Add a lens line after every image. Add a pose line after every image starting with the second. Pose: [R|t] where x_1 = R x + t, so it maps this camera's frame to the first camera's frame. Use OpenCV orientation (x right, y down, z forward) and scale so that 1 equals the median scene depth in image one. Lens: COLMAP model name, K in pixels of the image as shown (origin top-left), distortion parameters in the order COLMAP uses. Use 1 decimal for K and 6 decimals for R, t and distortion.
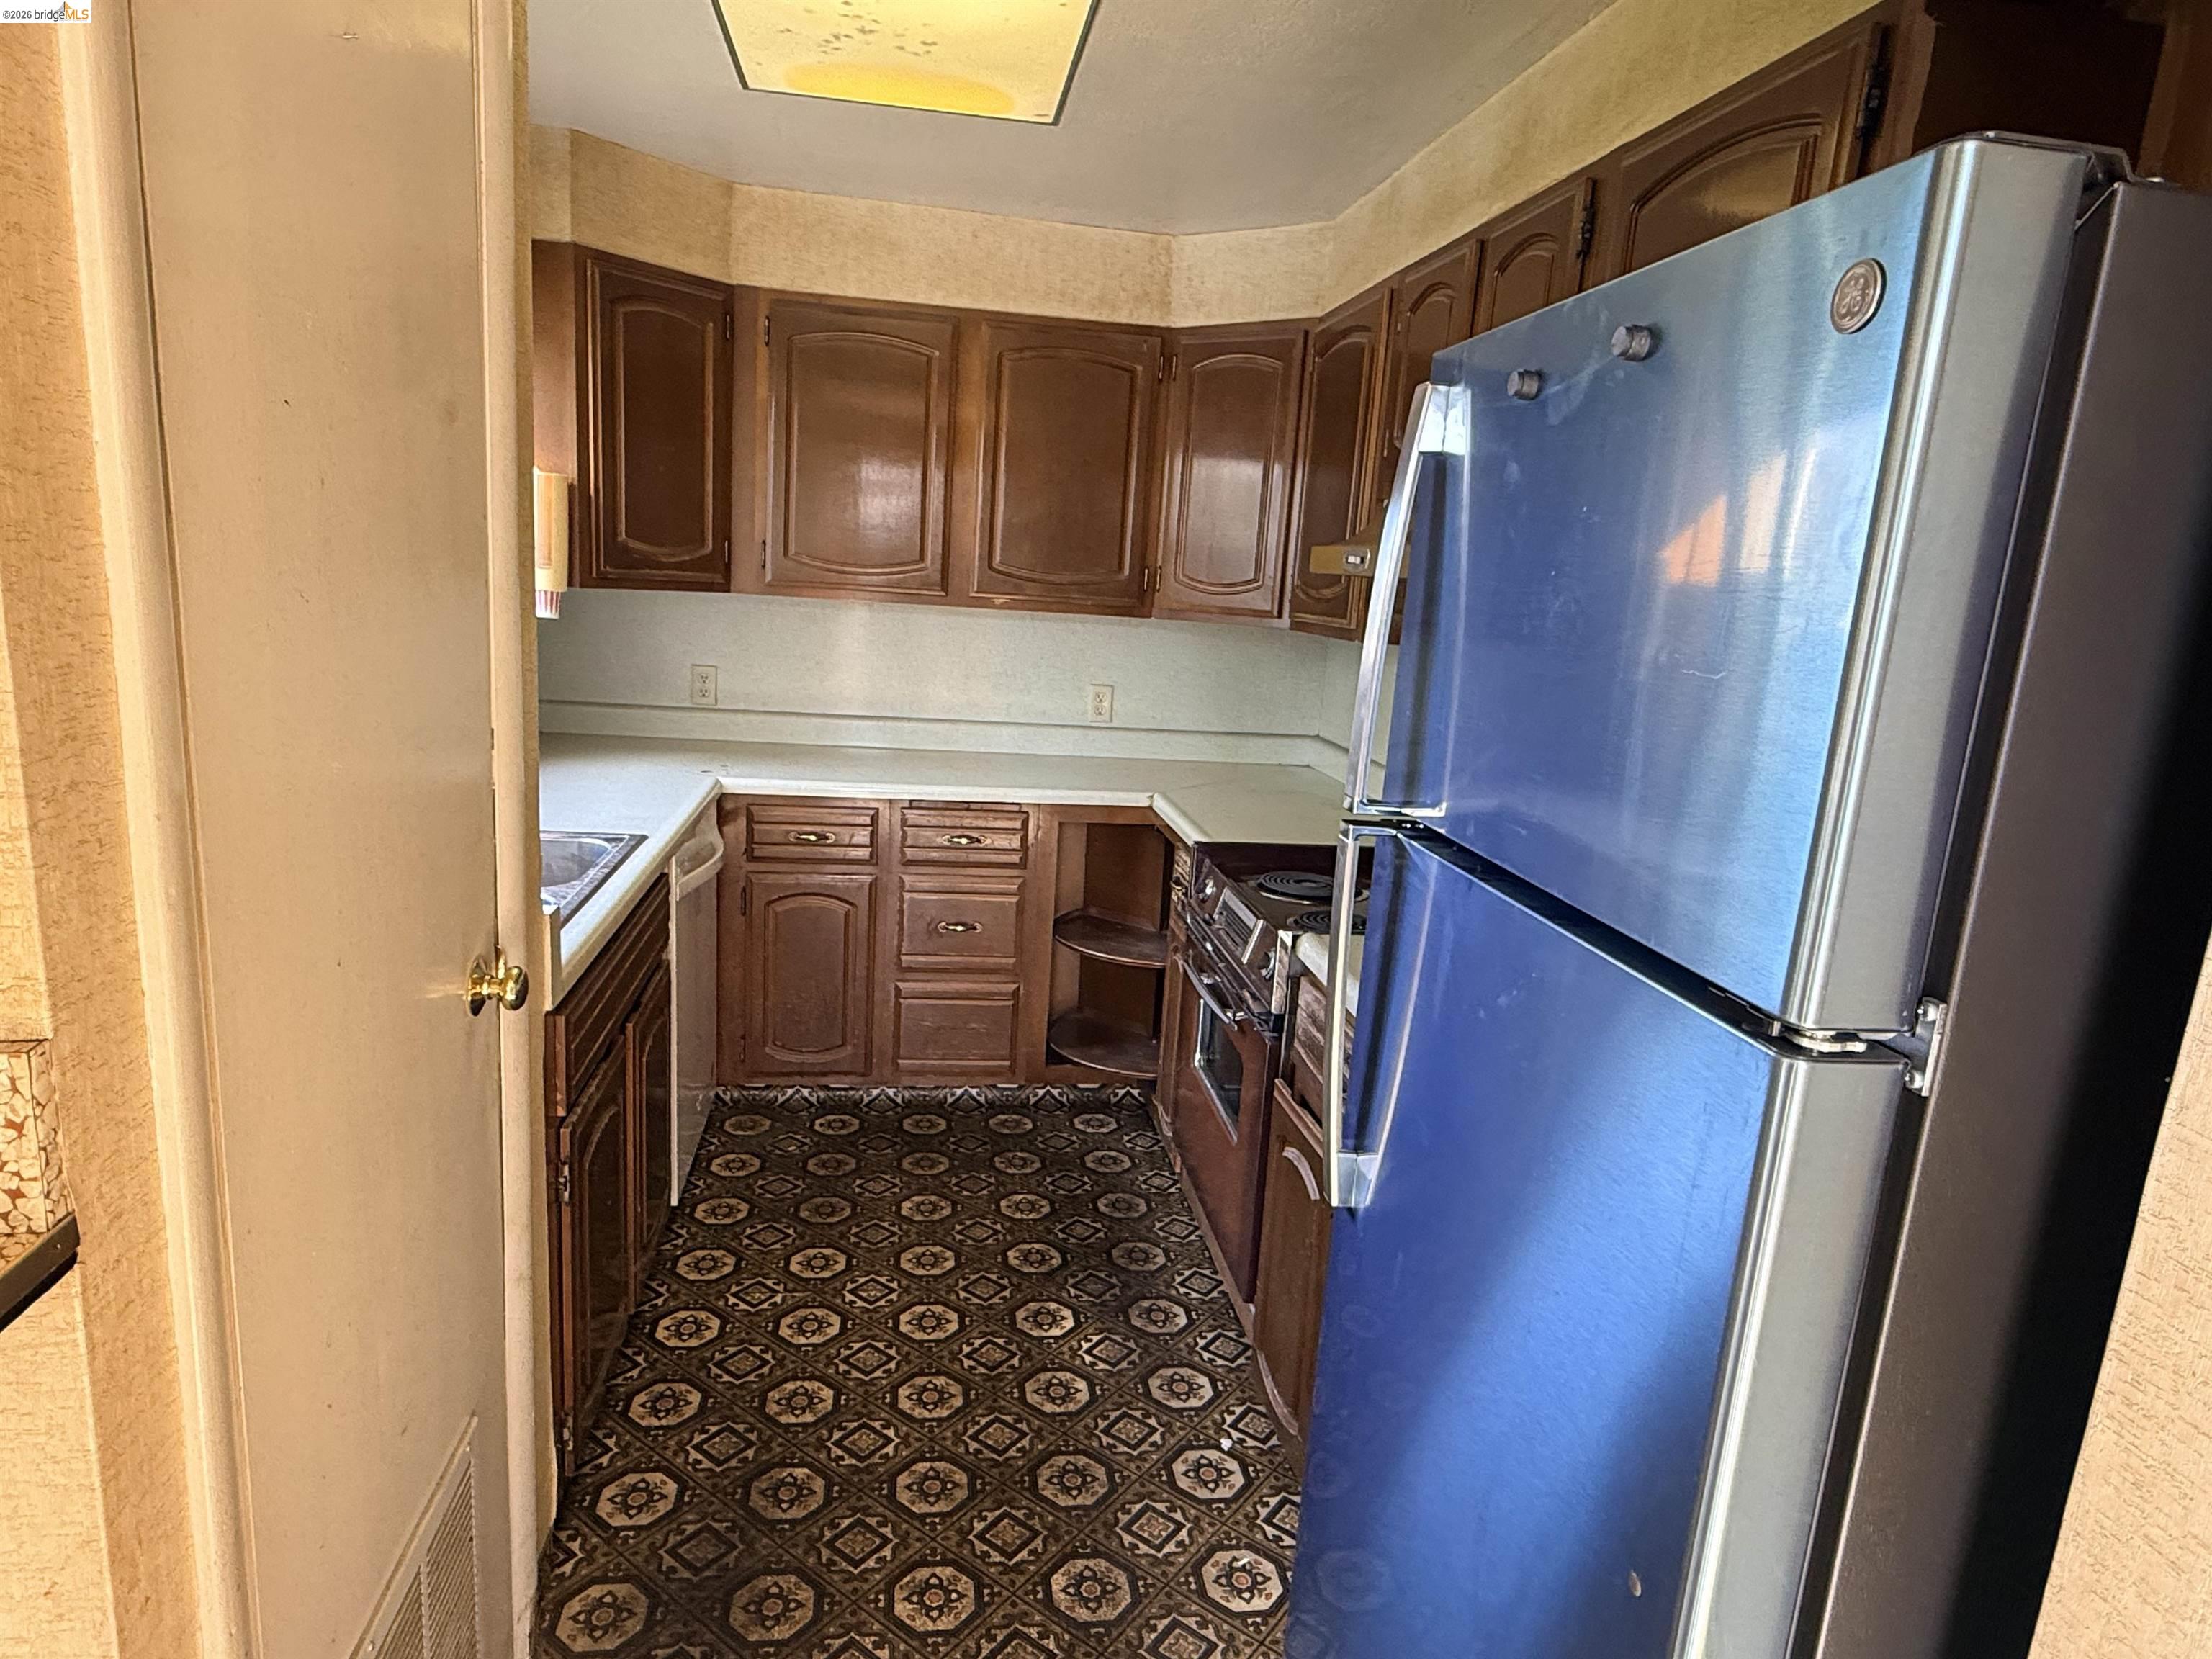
lens RADIAL K [[1265.9, 0, 1103.1], [0, 1265.9, 830.3], [0, 0, 1]] dist [-0.001135, 0.000114]
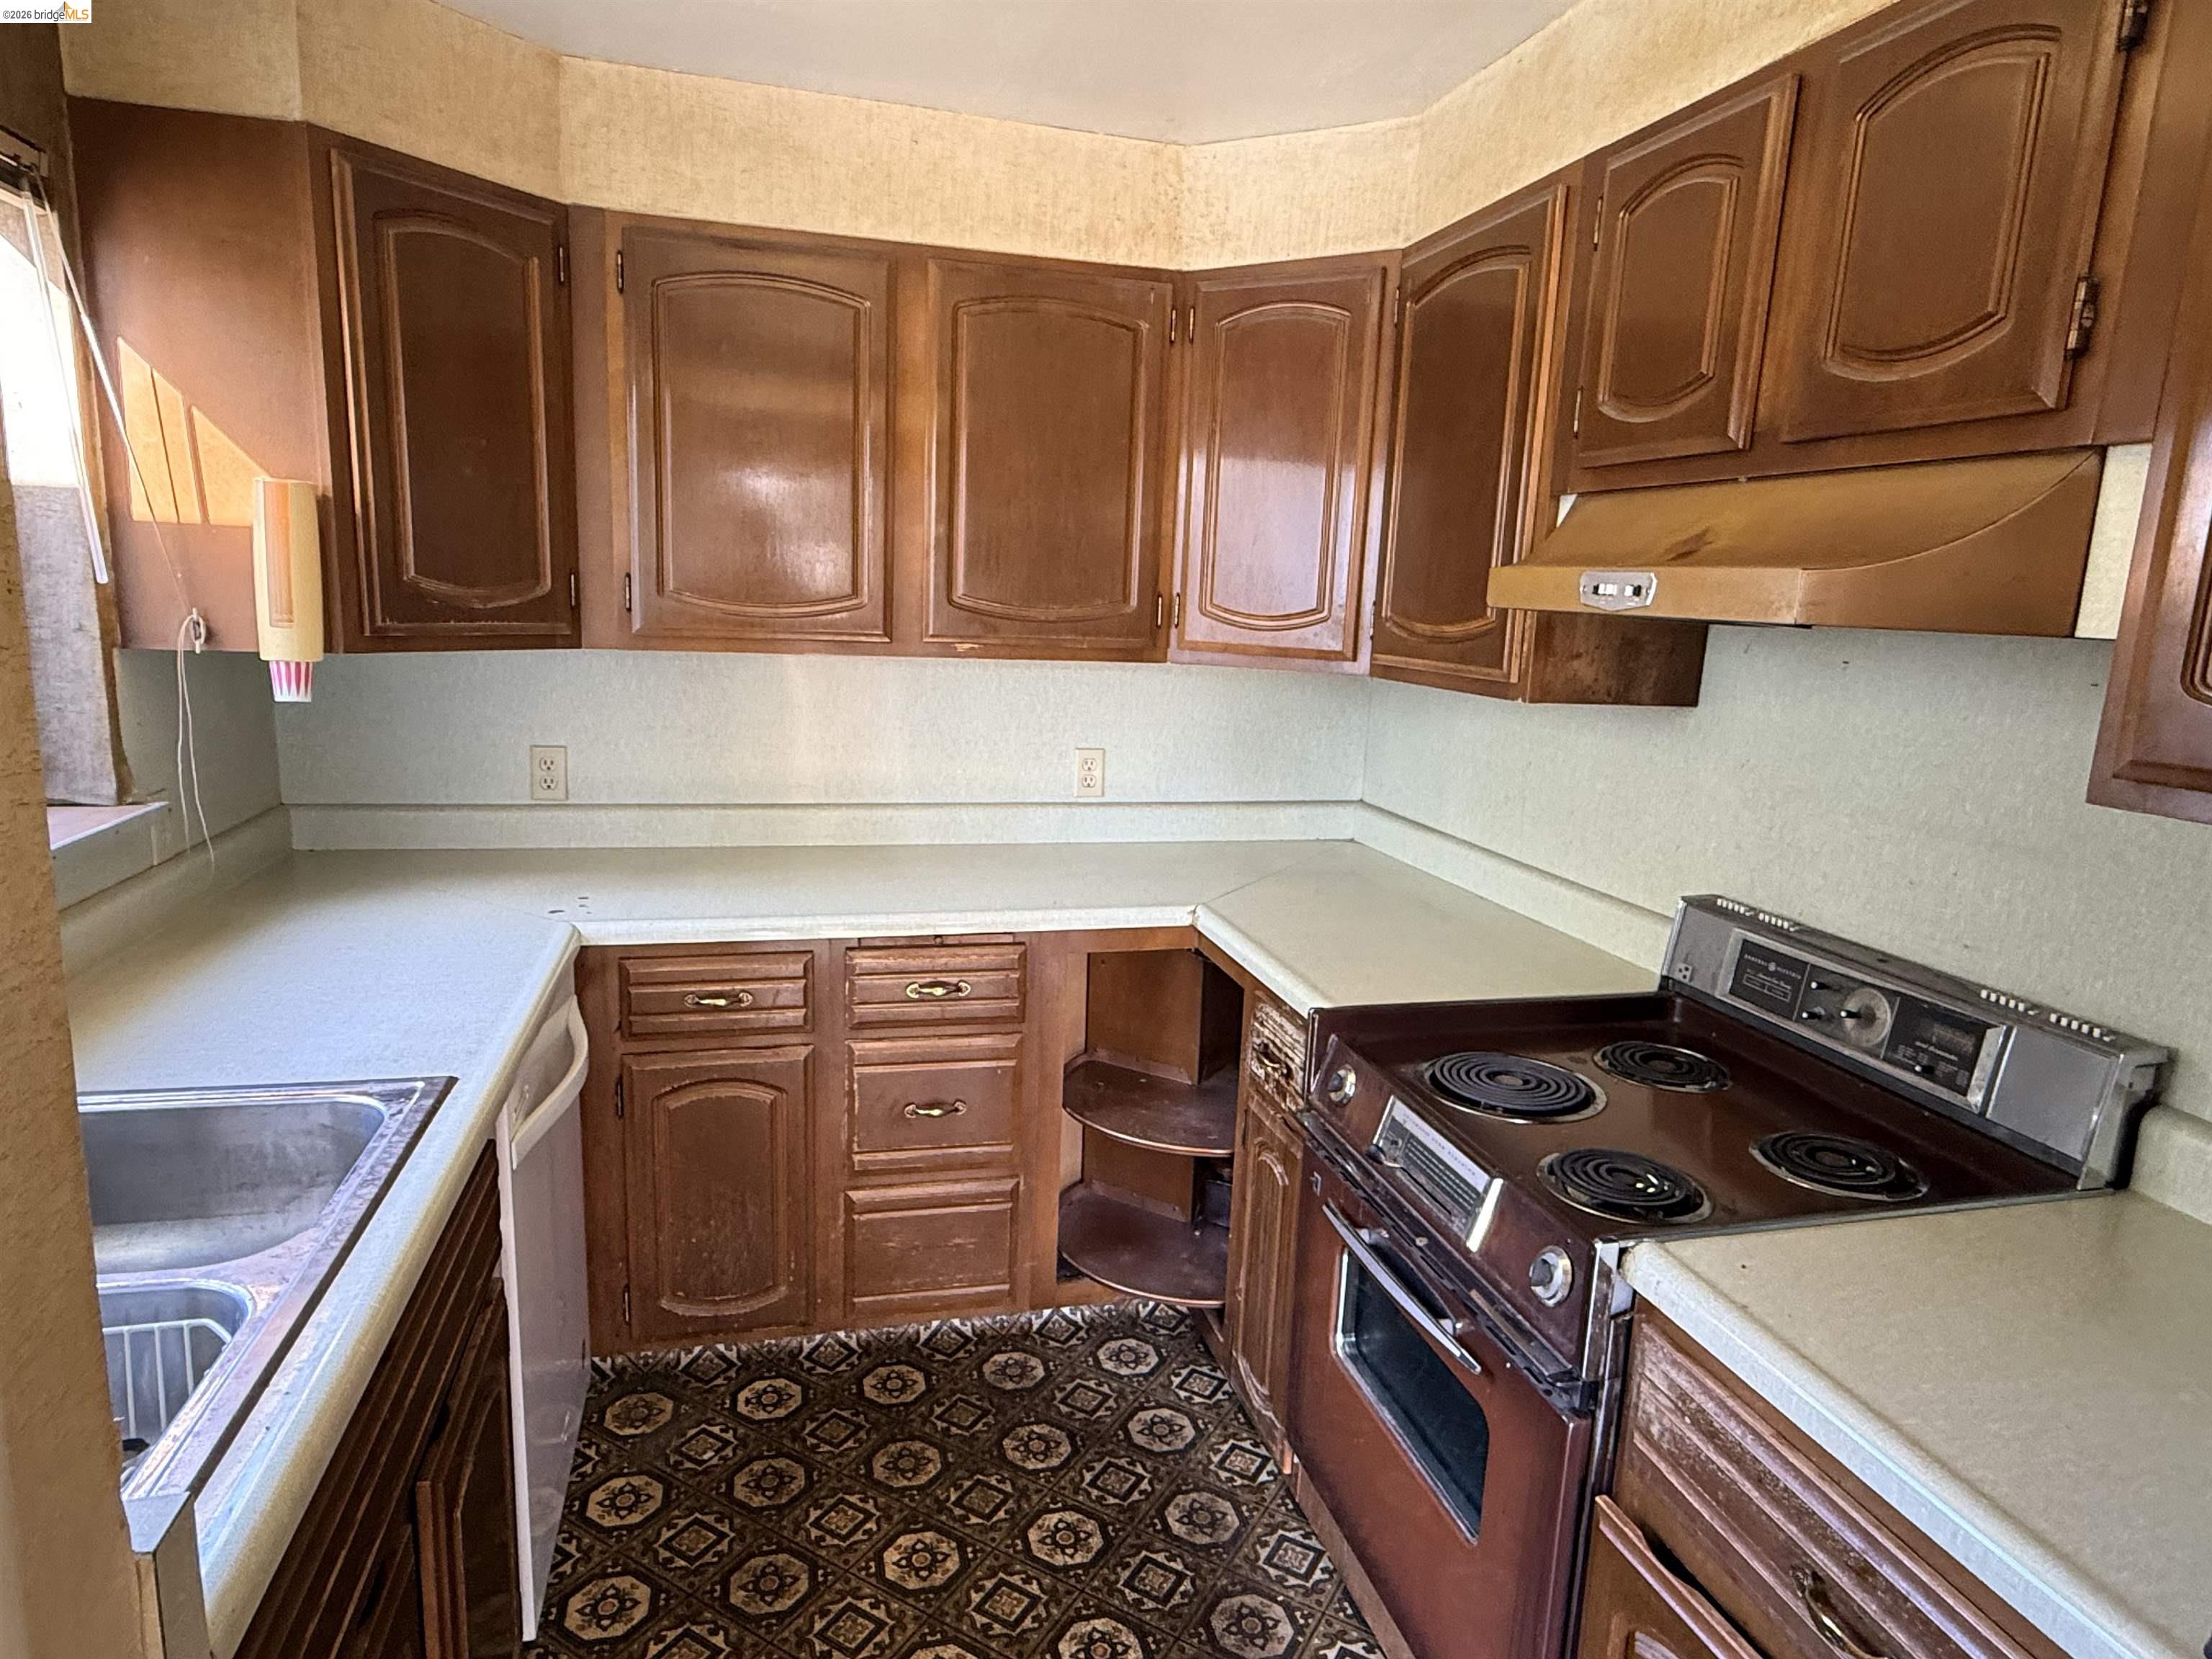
lens RADIAL K [[1286.7, 0, 1106.0], [0, 1286.7, 829.5], [0, 0, 1]] dist [0.000829, 0.001306]
pose [[0.994369, -0.044131, 0.096348, -0.080682], [0.045061, 0.998956, -0.007499, -0.070782], [-0.095917, 0.011799, 0.995319, 0.270584]]
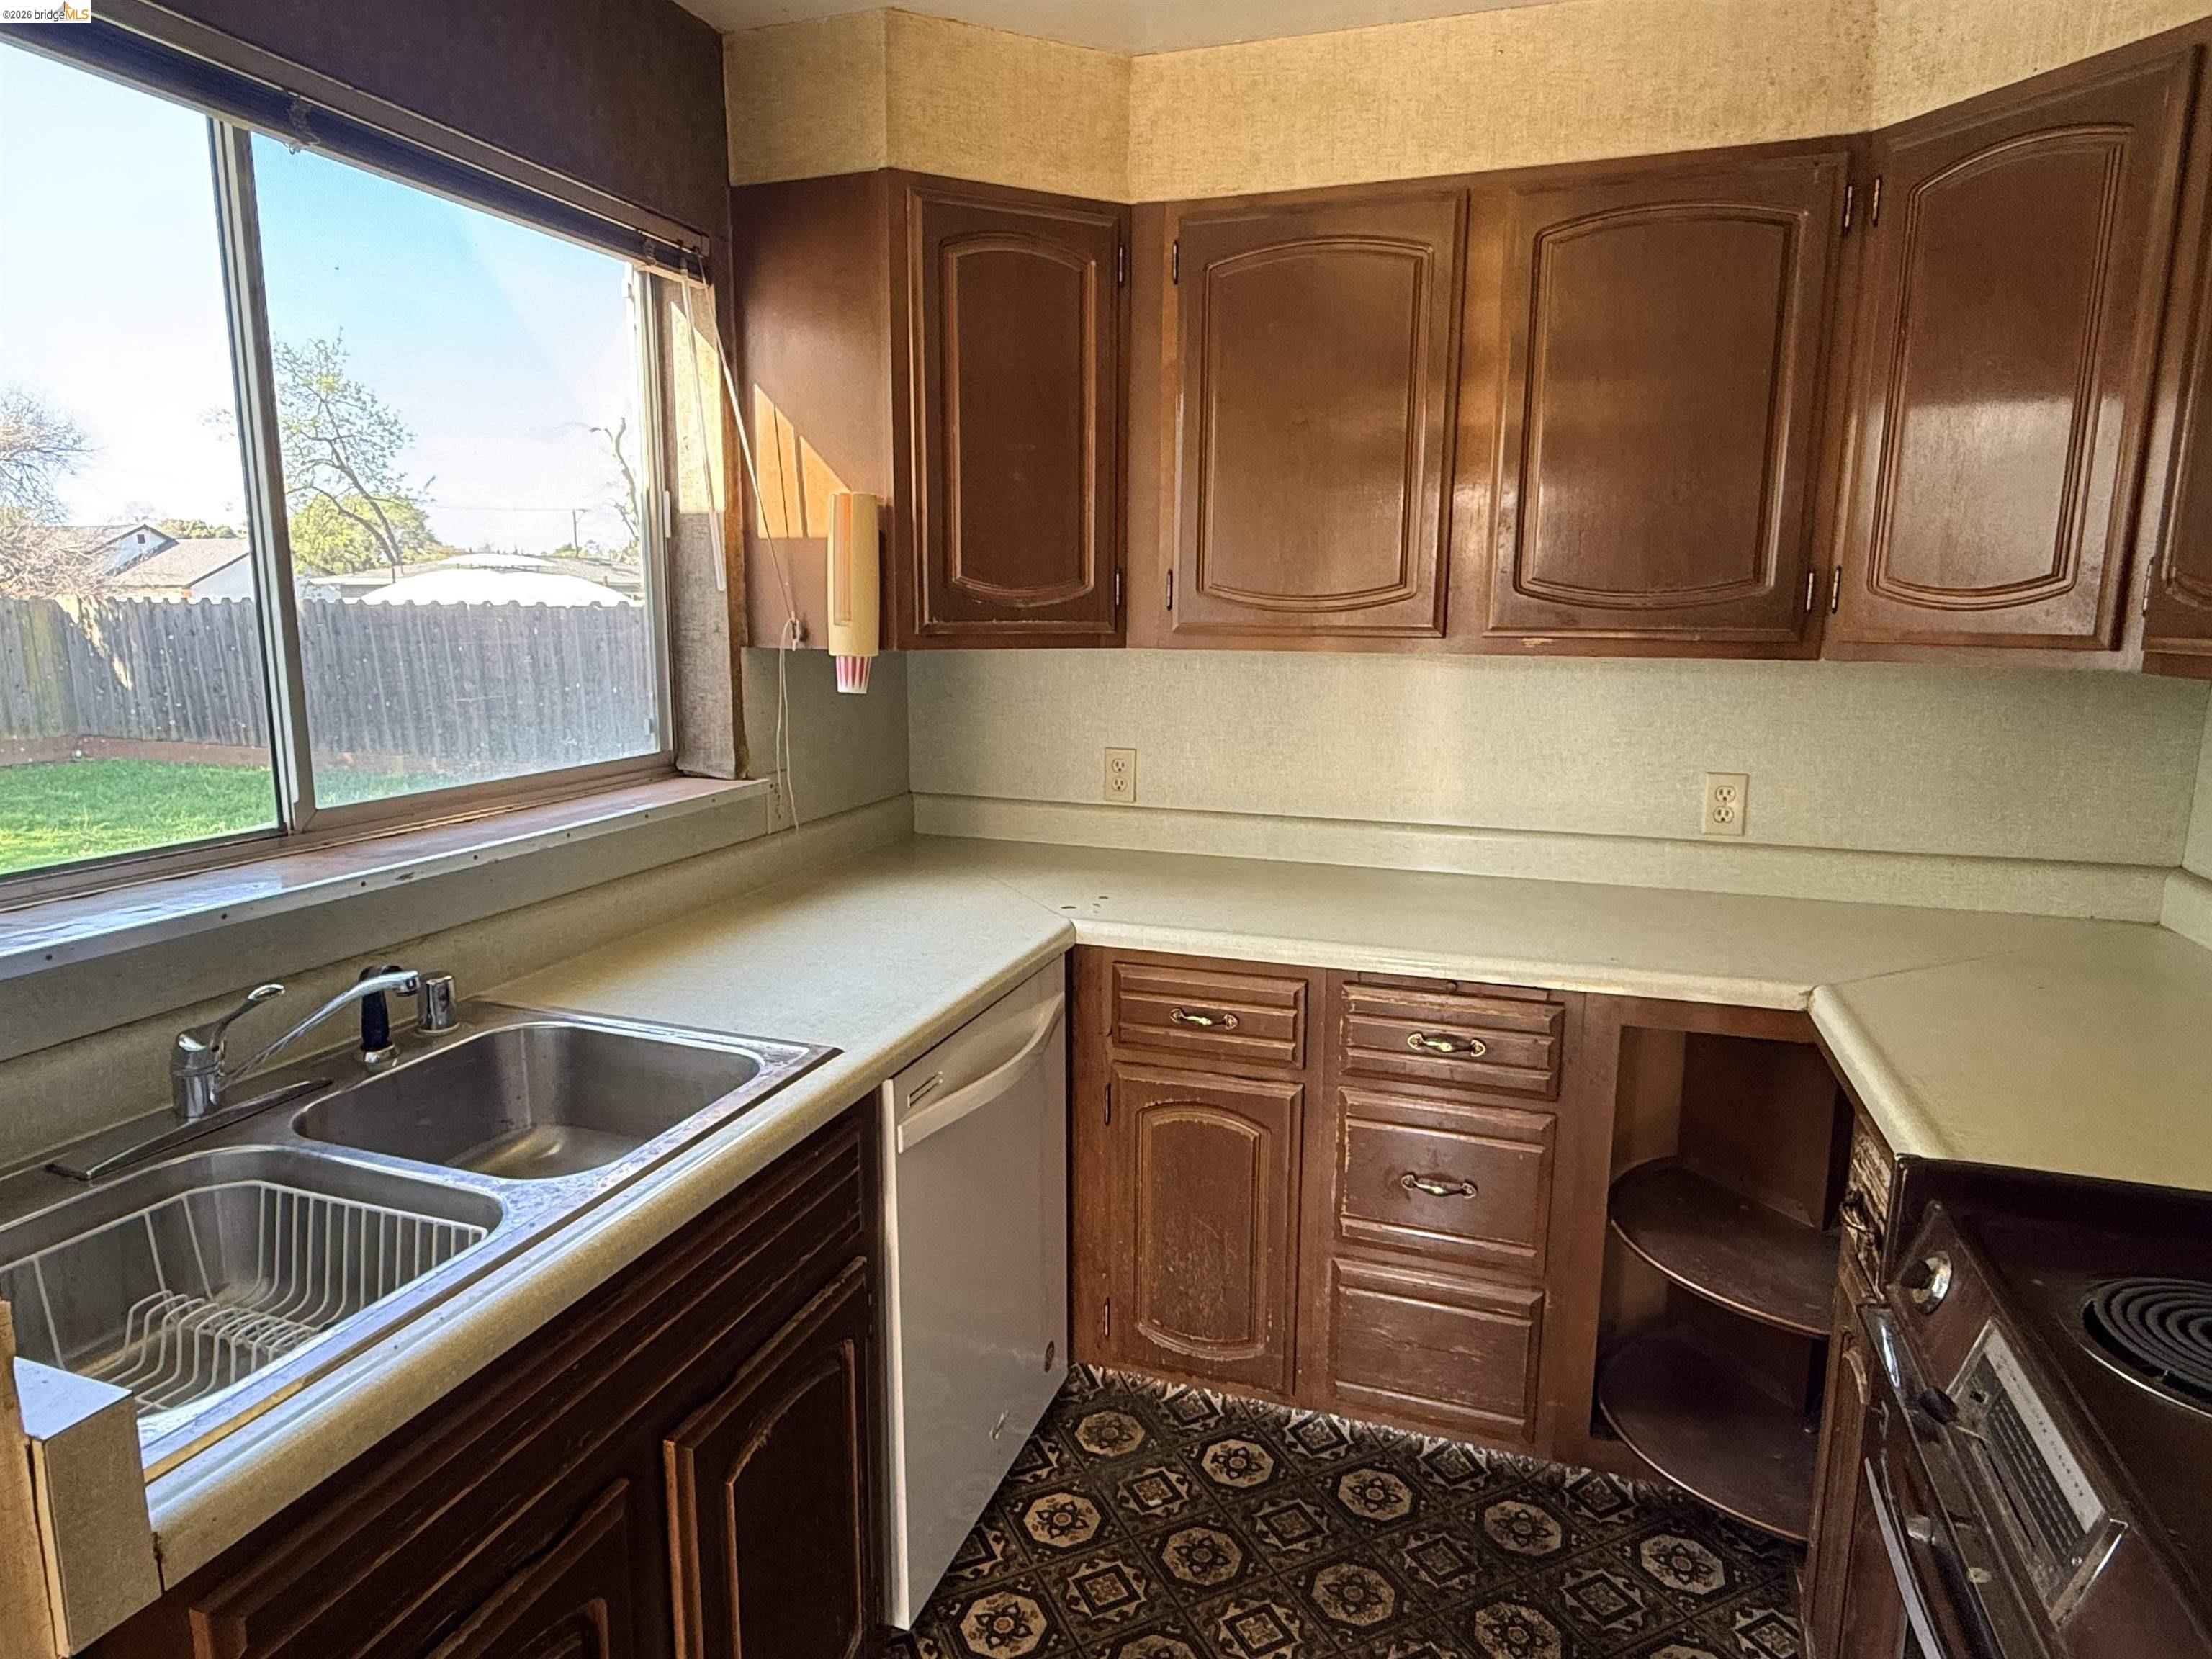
lens RADIAL K [[1291.6, 0, 1091.8], [0, 1291.6, 827.6], [0, 0, 1]] dist [-0.001697, 0.001856]
pose [[0.881393, 0.021070, -0.471914, 0.027294], [-0.042901, 0.998447, -0.035548, -0.064167], [0.470432, 0.051577, 0.880927, 0.376481]]
